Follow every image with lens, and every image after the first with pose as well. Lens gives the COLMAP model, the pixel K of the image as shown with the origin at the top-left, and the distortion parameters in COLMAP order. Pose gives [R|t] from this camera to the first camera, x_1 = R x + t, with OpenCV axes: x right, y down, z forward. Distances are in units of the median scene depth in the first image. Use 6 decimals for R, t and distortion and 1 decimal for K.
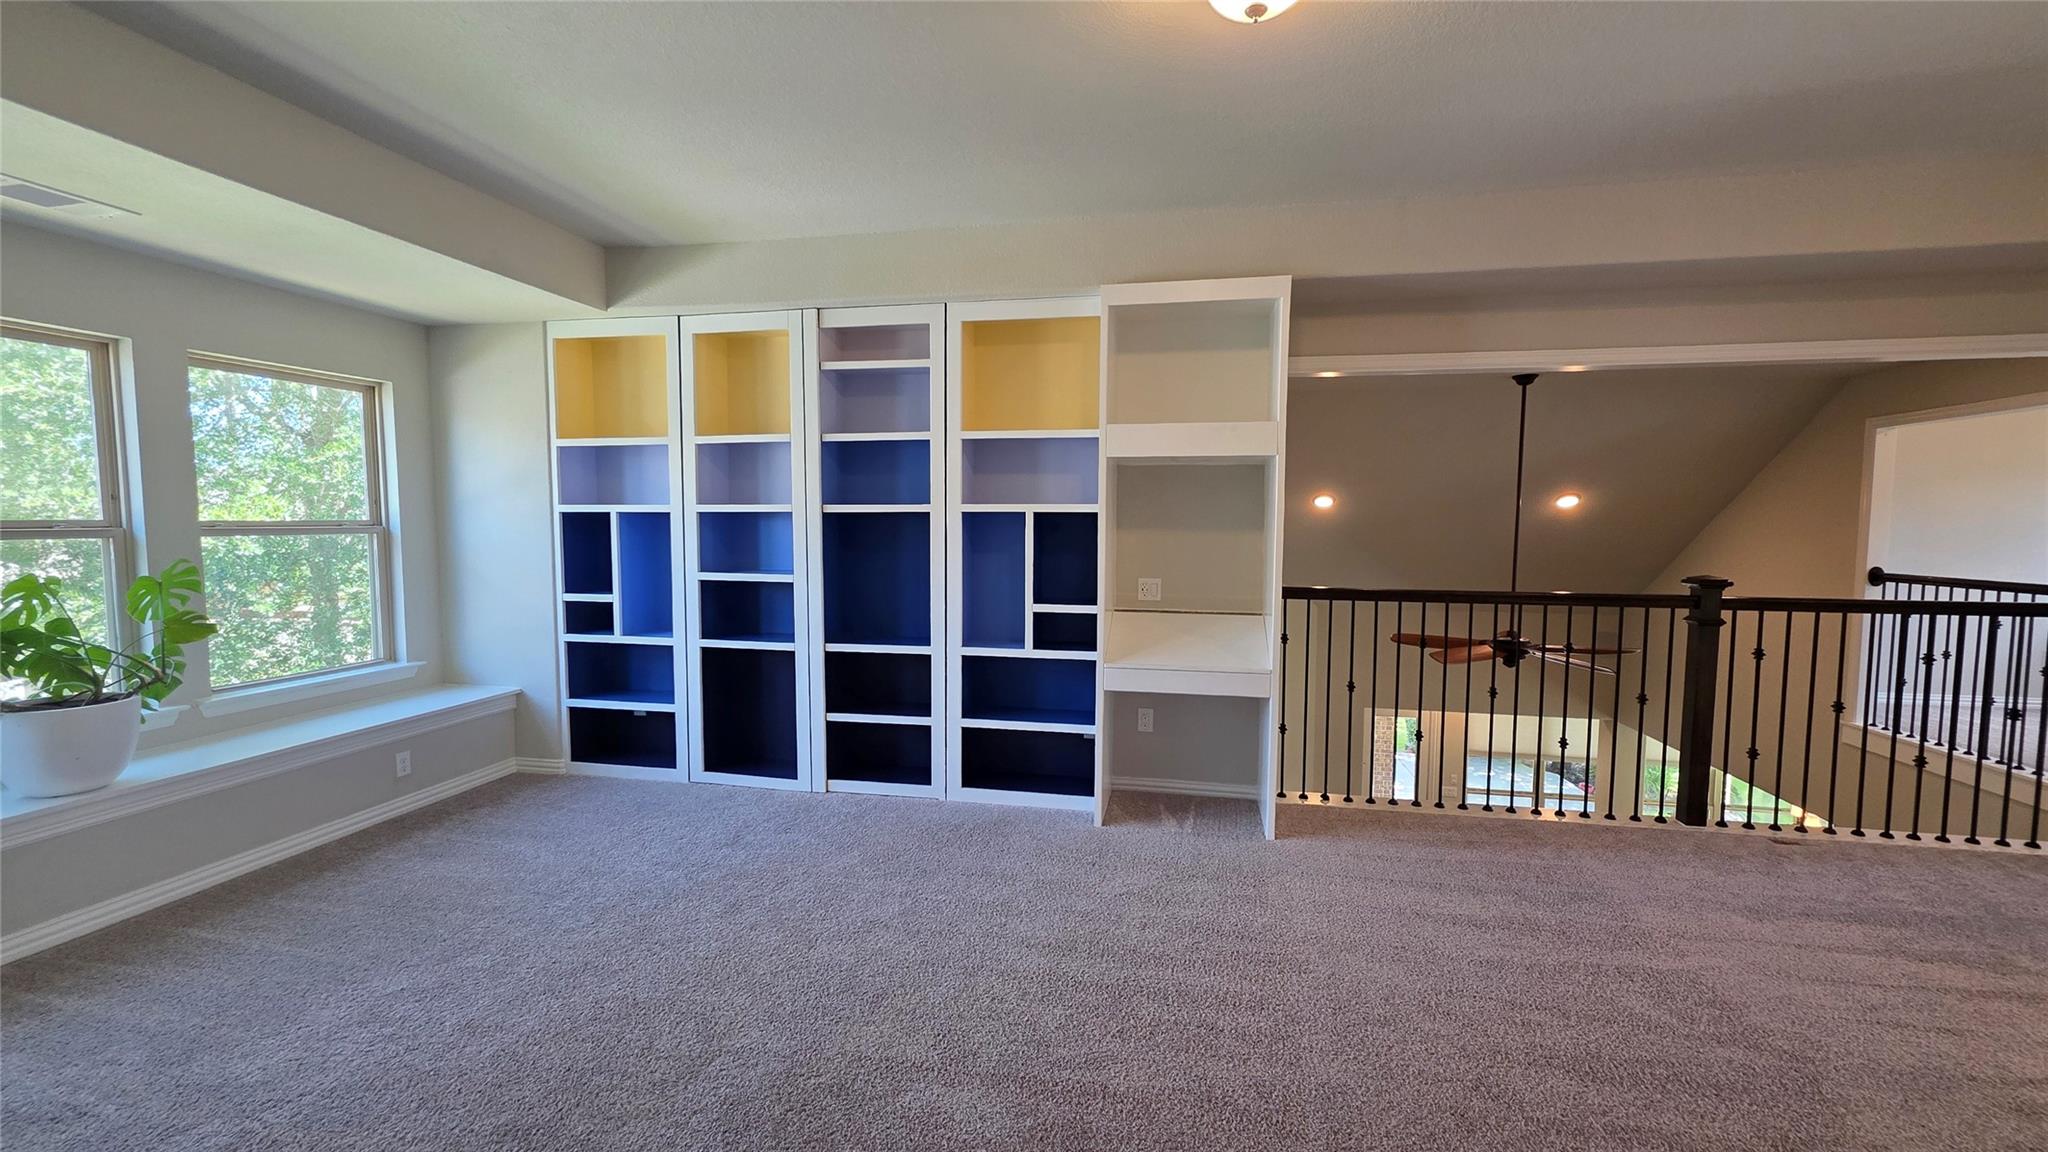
lens RADIAL K [[807.0, 0, 1031.8], [0, 807.0, 577.8], [0, 0, 1]] dist [0.001282, 0.000456]
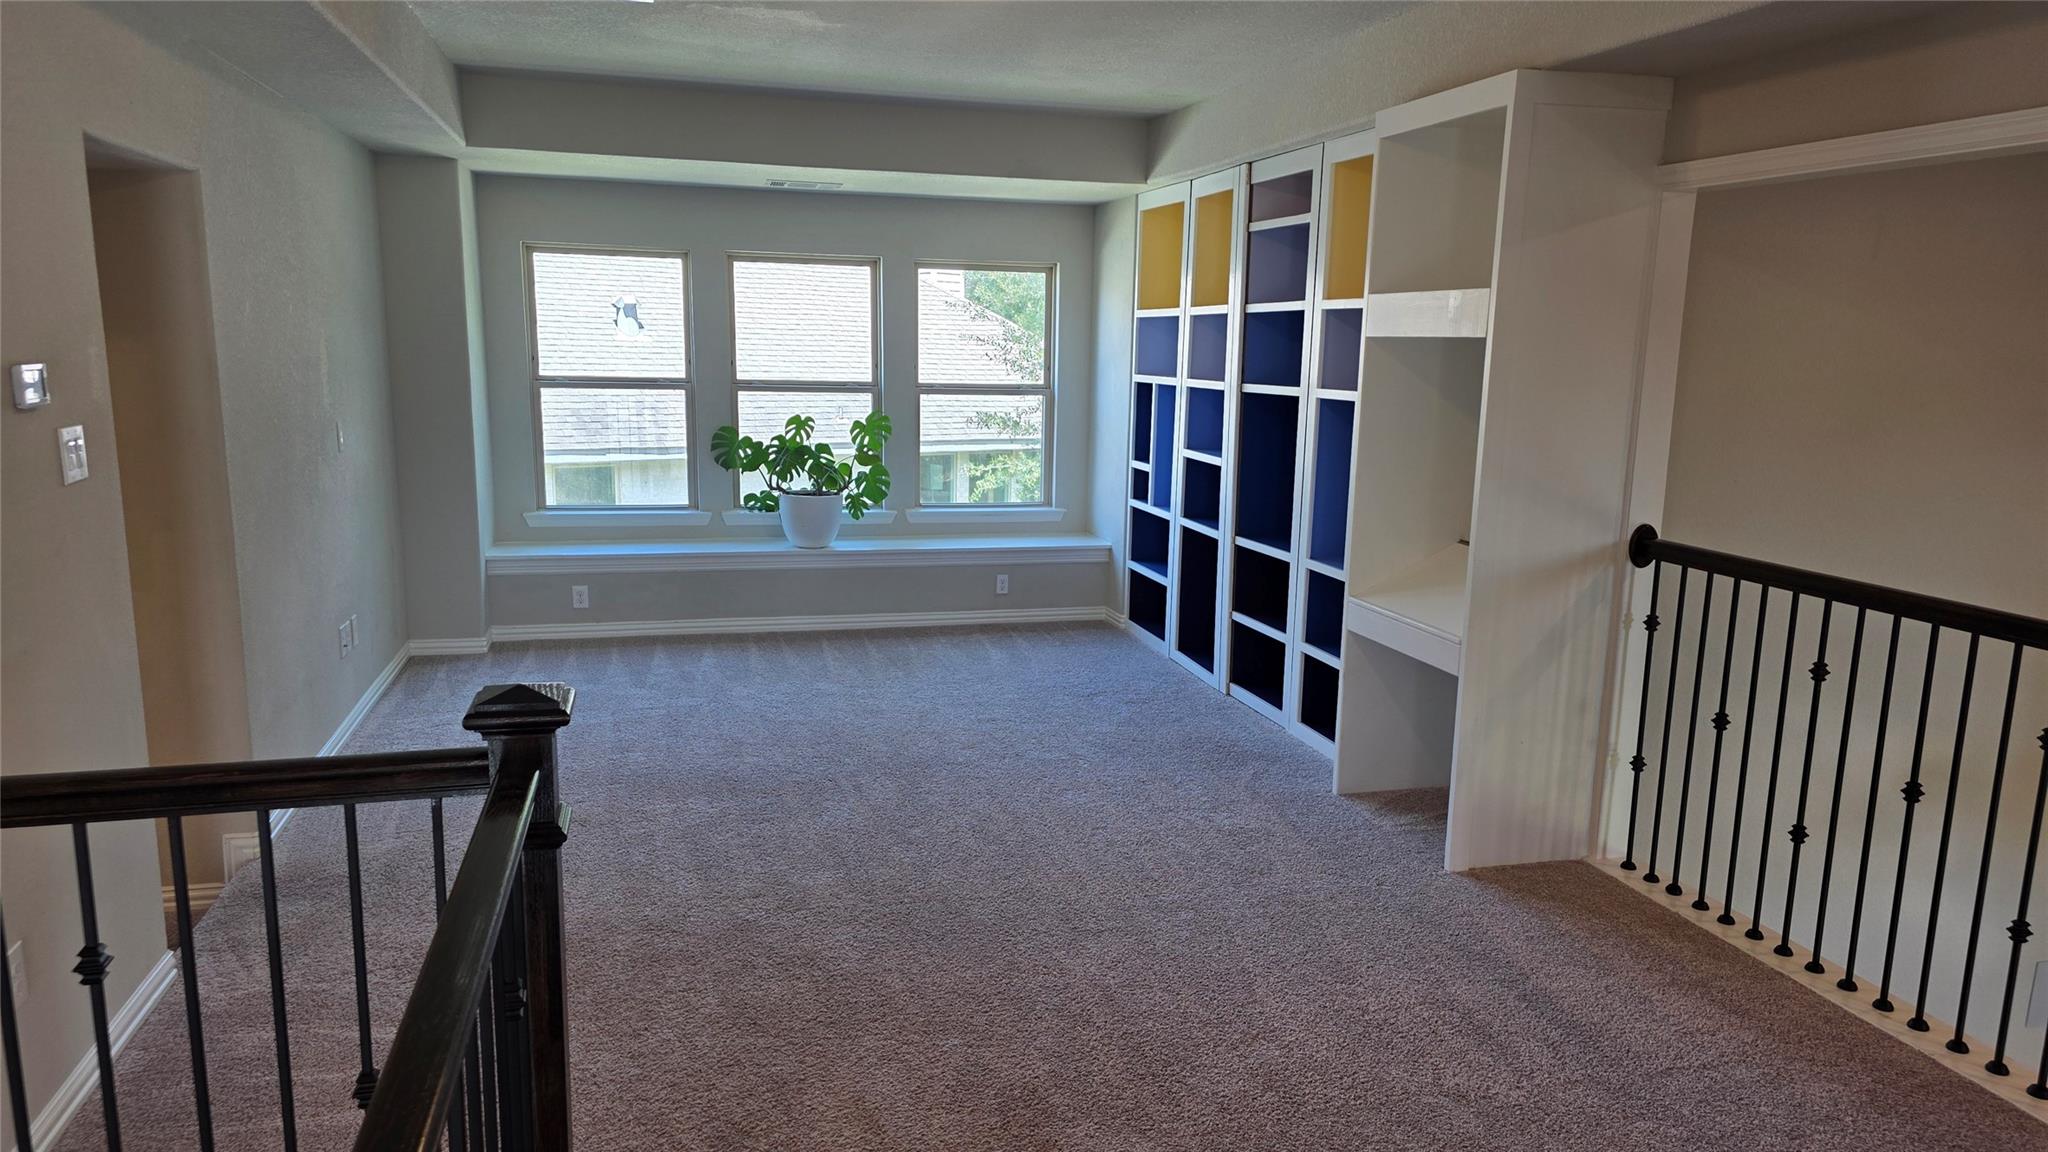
lens RADIAL K [[1380.9, 0, 1023.0], [0, 1380.9, 580.8], [0, 0, 1]] dist [0.267773, -0.000188]
pose [[0.443905, 0.161849, -0.881336, 1.068754], [-0.082898, 0.986752, 0.139455, -0.071588], [0.892231, 0.011156, 0.451441, 0.062957]]
